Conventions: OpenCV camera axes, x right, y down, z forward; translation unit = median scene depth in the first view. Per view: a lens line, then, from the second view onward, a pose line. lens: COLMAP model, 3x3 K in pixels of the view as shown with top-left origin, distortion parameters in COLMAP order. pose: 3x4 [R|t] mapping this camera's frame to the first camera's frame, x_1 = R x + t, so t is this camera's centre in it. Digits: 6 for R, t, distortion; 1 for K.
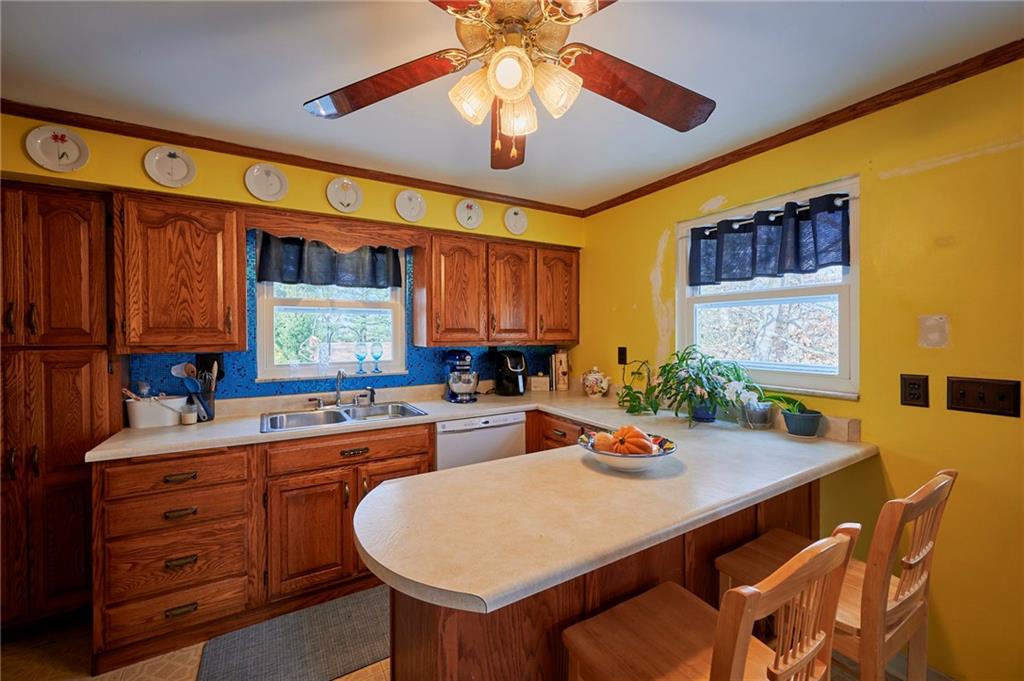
lens RADIAL K [[412.0, 0, 513.1], [0, 412.0, 336.2], [0, 0, 1]] dist [-0.001944, 0.000263]
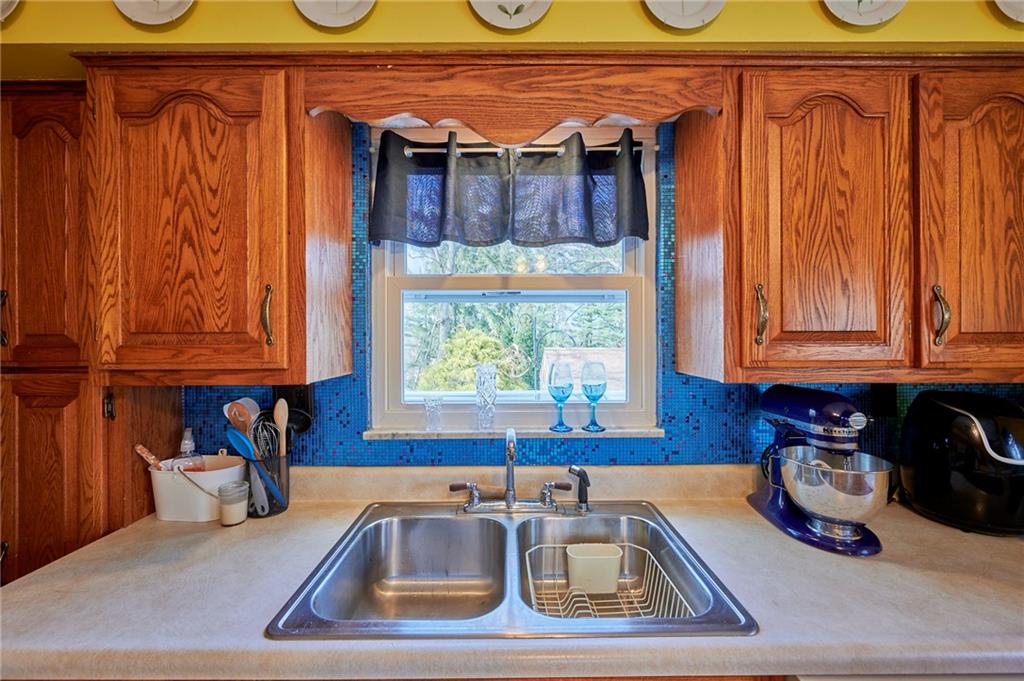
lens RADIAL K [[412.0, 0, 513.4], [0, 412.0, 336.9], [0, 0, 1]] dist [-0.001944, 0.000263]
pose [[0.861333, -0.000153, -0.508040, -0.197409], [-0.004394, 0.999960, -0.007750, -0.011070], [0.508021, 0.008908, 0.861299, 0.630329]]
